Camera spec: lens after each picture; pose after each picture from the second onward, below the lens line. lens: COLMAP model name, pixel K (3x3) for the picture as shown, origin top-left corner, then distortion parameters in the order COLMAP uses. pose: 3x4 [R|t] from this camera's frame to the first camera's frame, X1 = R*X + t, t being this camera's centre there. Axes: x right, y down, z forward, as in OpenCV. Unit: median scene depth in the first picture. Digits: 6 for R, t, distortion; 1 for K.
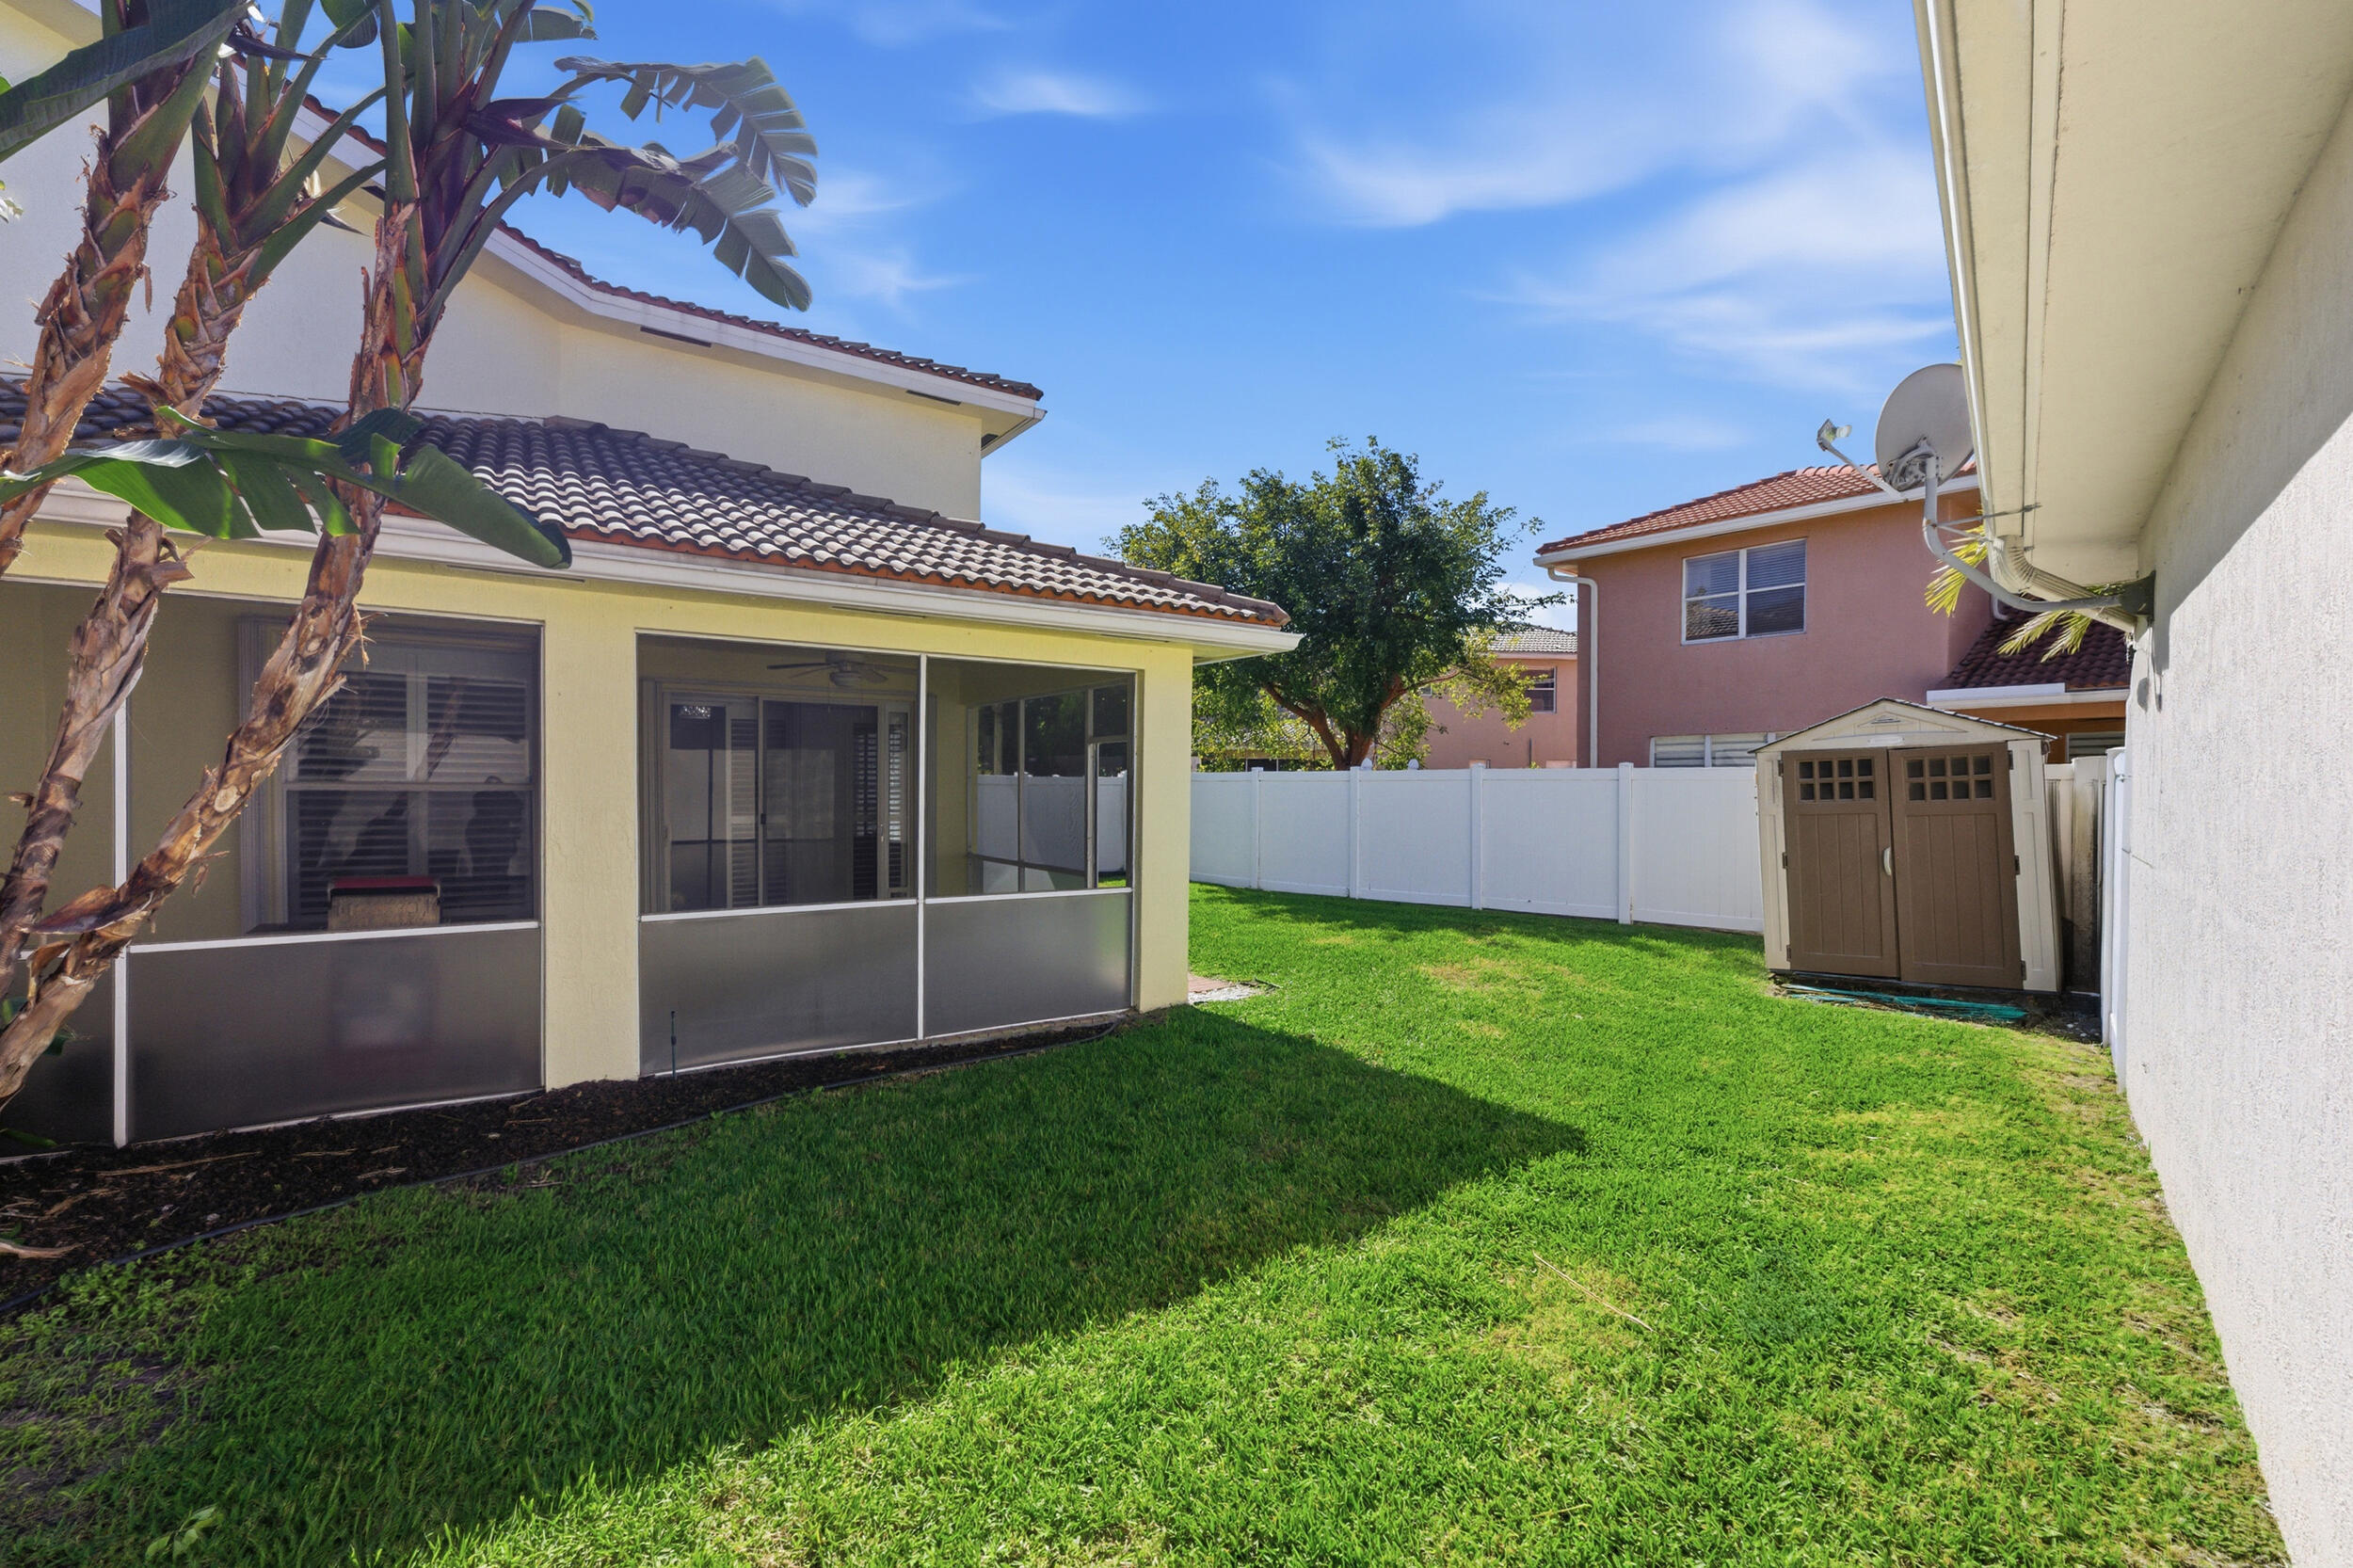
lens RADIAL K [[941.4, 0, 1183.1], [0, 941.4, 770.0], [0, 0, 1]] dist [-0.016086, 0.010414]
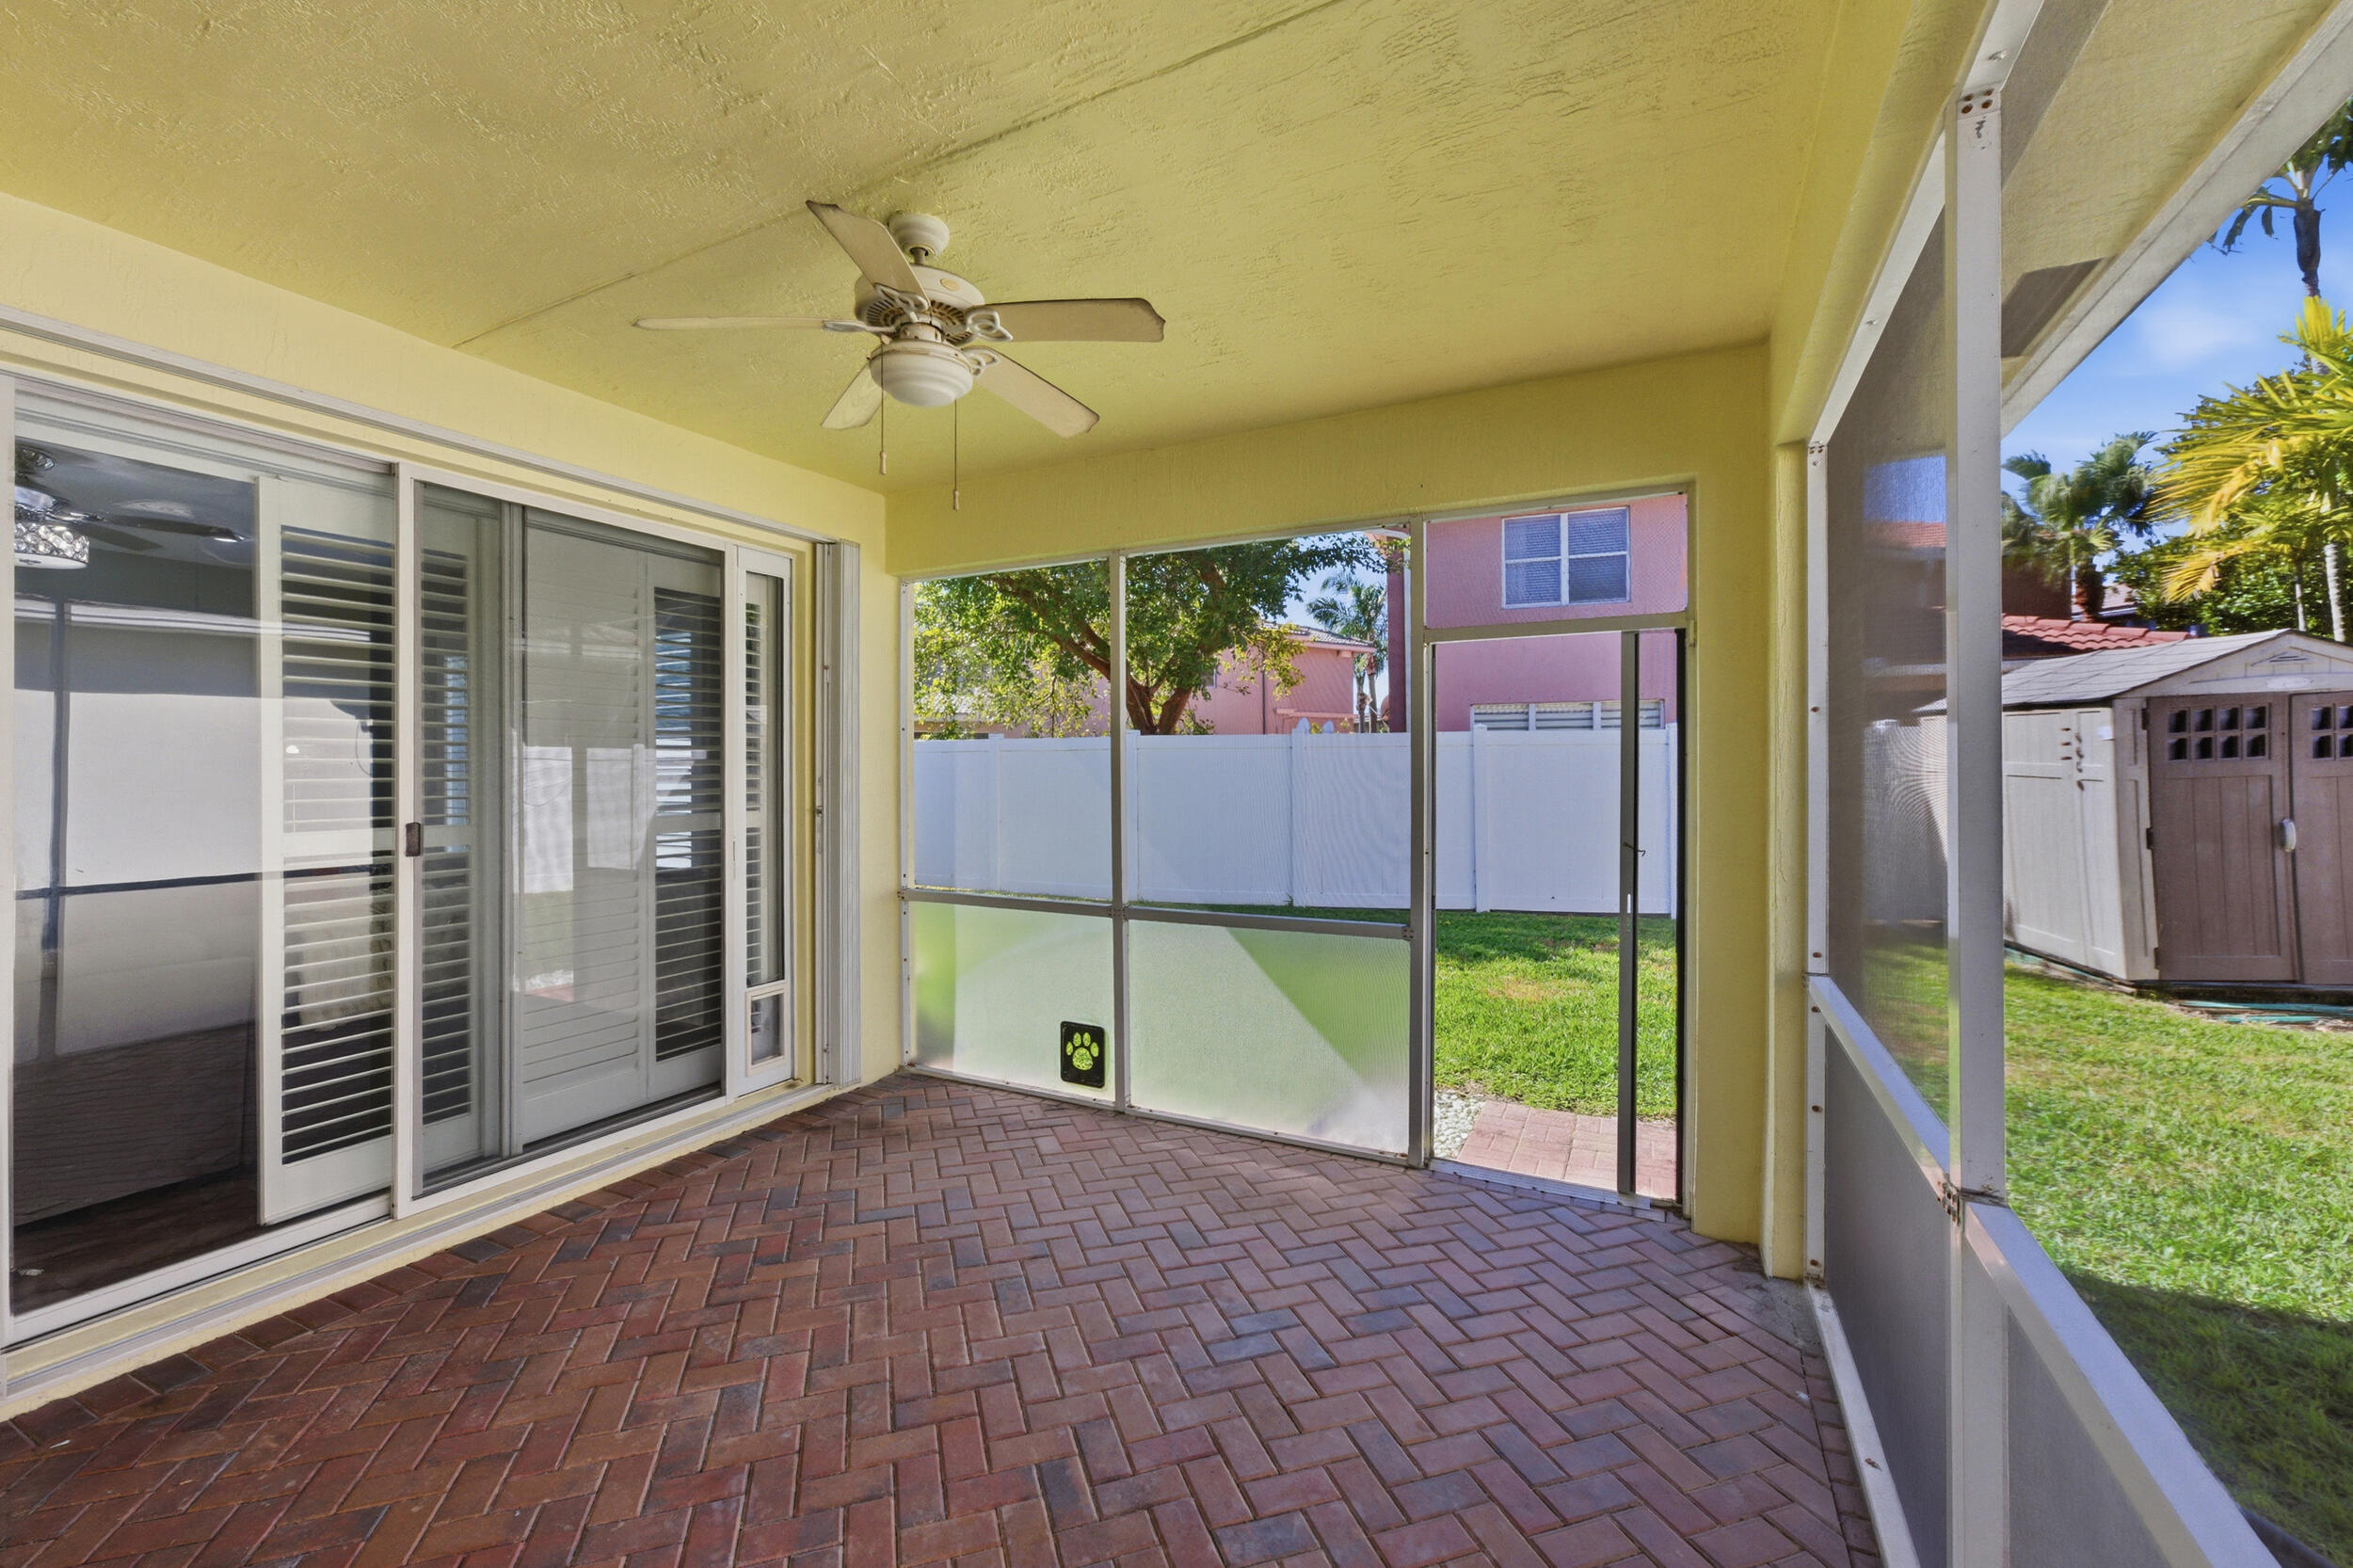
lens RADIAL K [[941.4, 0, 1183.1], [0, 941.4, 770.0], [0, 0, 1]] dist [-0.016086, 0.010414]
pose [[0.897090, -0.010118, 0.441733, -0.413062], [0.002054, 0.999822, 0.018731, 0.023376], [-0.441844, -0.015896, 0.896951, 0.660827]]
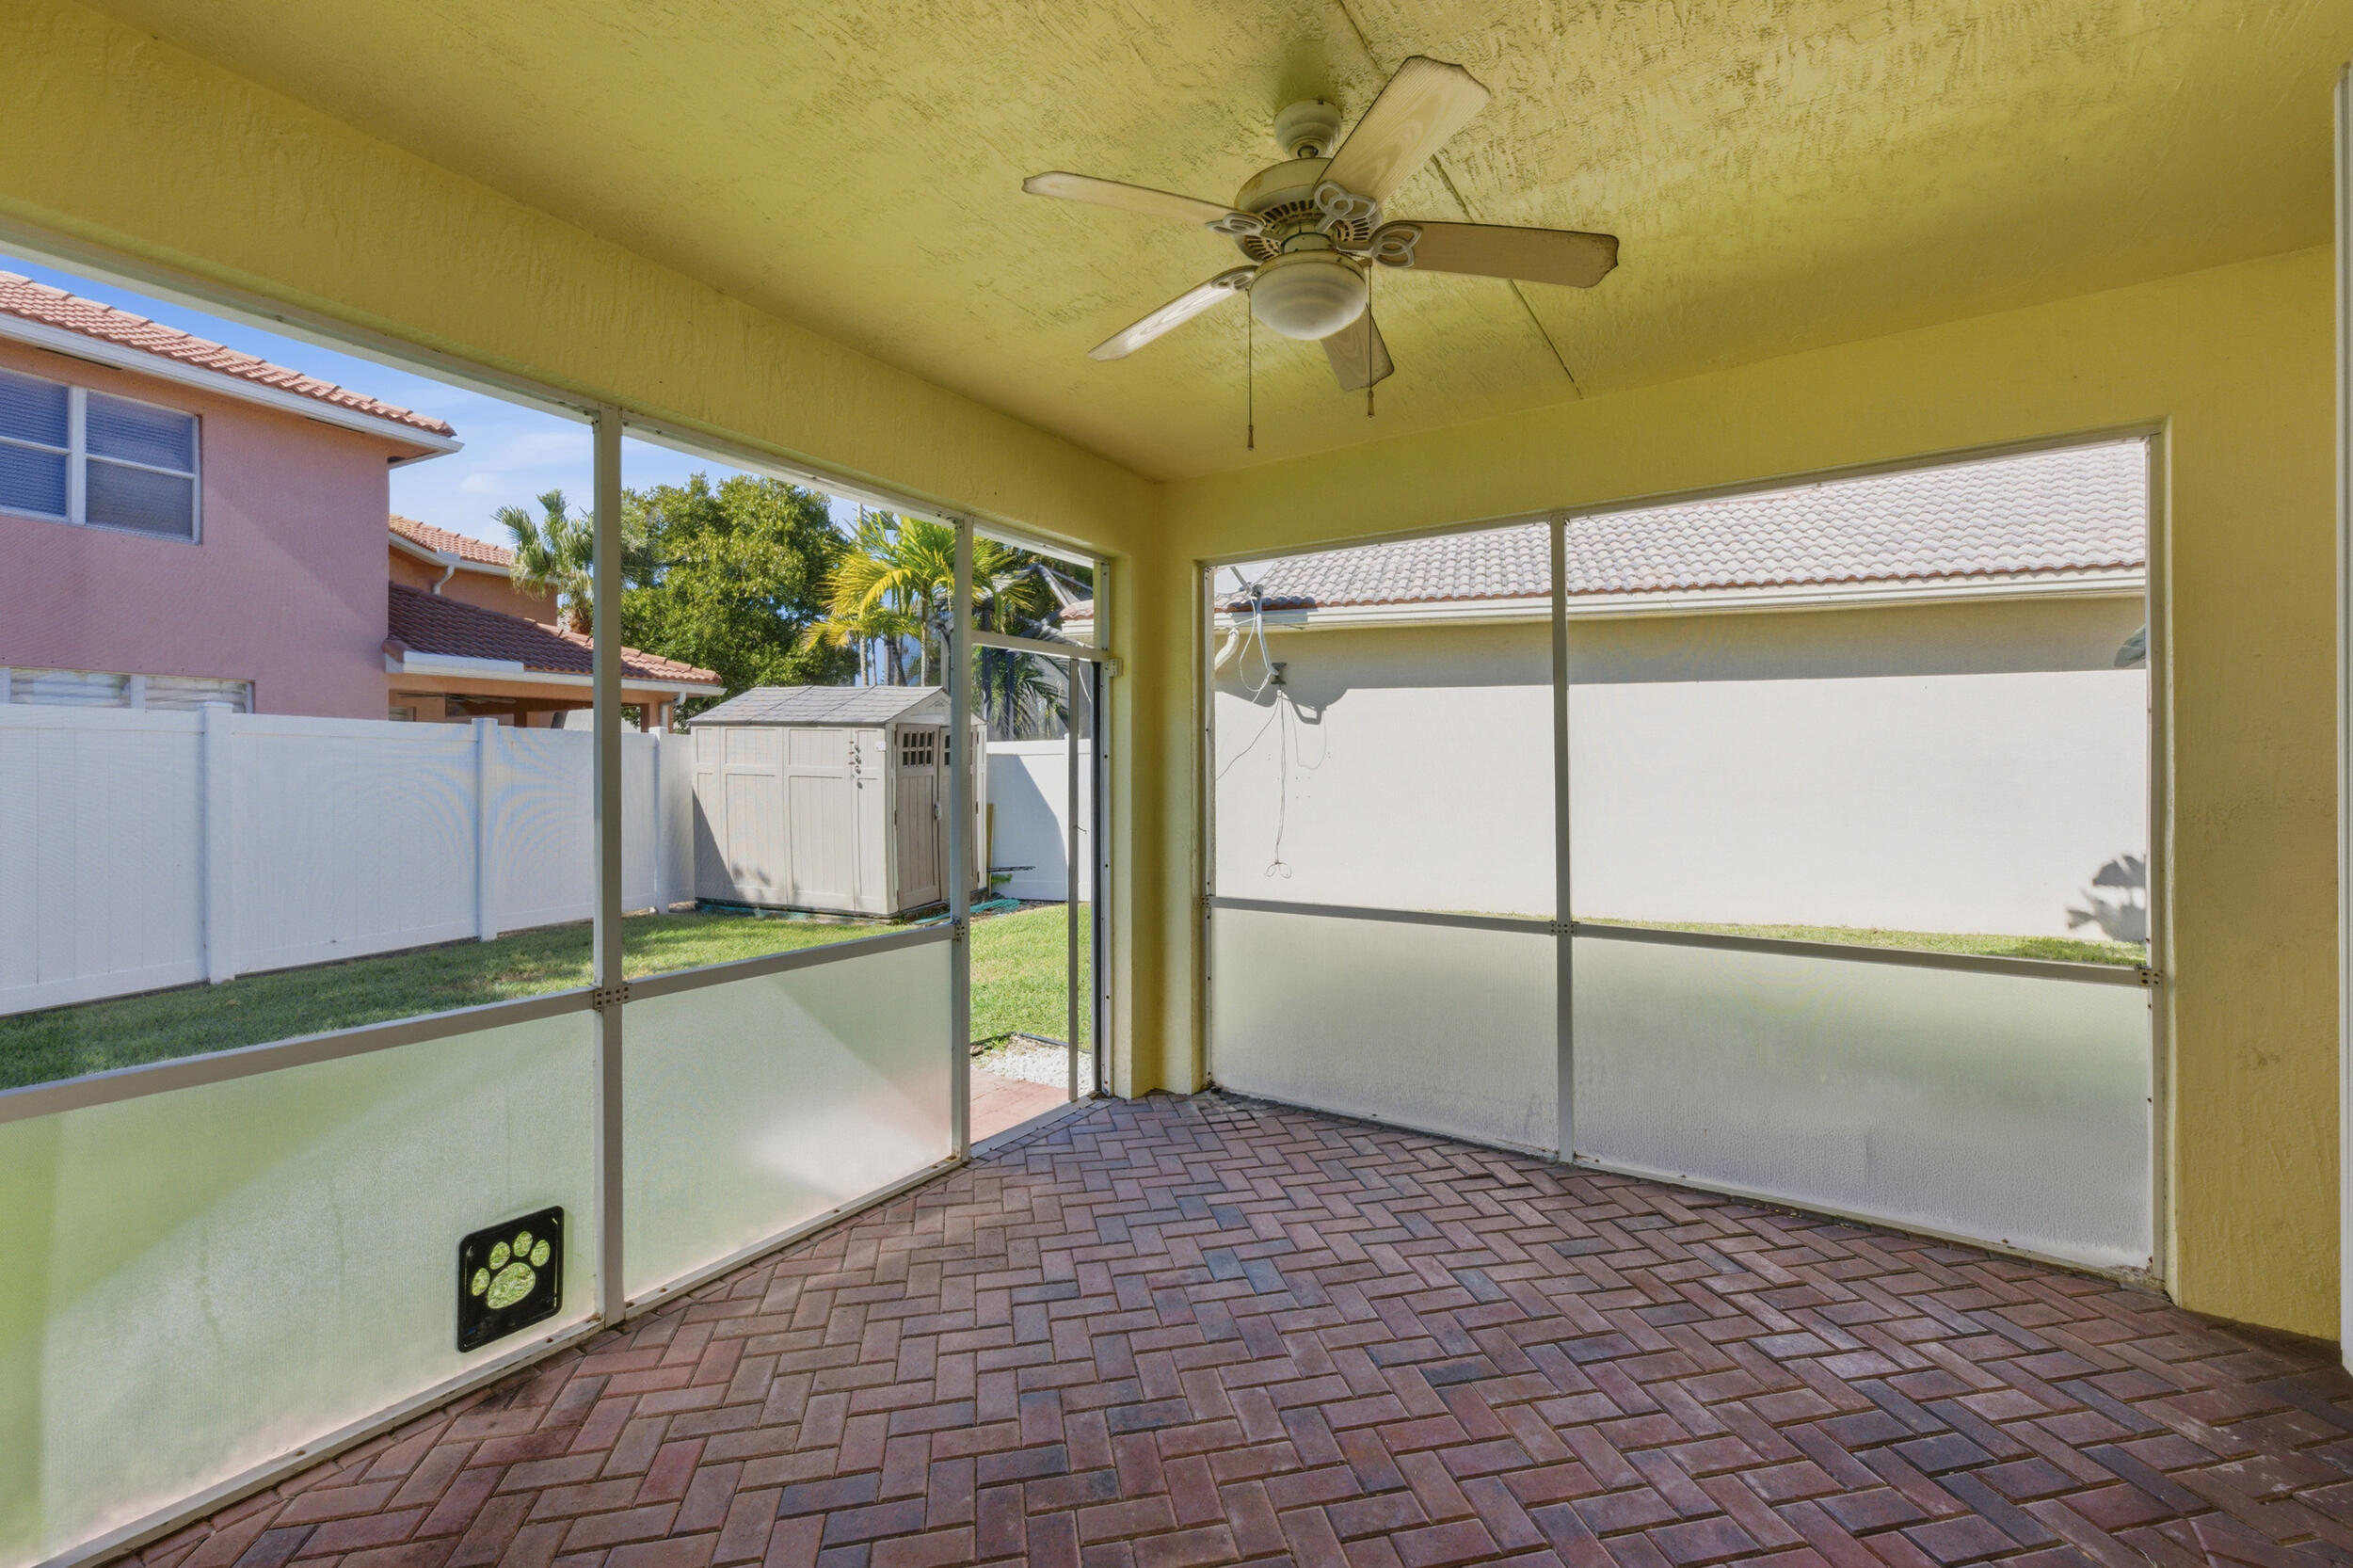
lens RADIAL K [[941.4, 0, 1183.1], [0, 941.4, 770.0], [0, 0, 1]] dist [-0.016086, 0.010414]
pose [[-0.328272, -0.004898, 0.944570, -0.569277], [-0.018852, 0.999821, -0.001367, 0.032070], [-0.944395, -0.018256, -0.328306, 1.047201]]
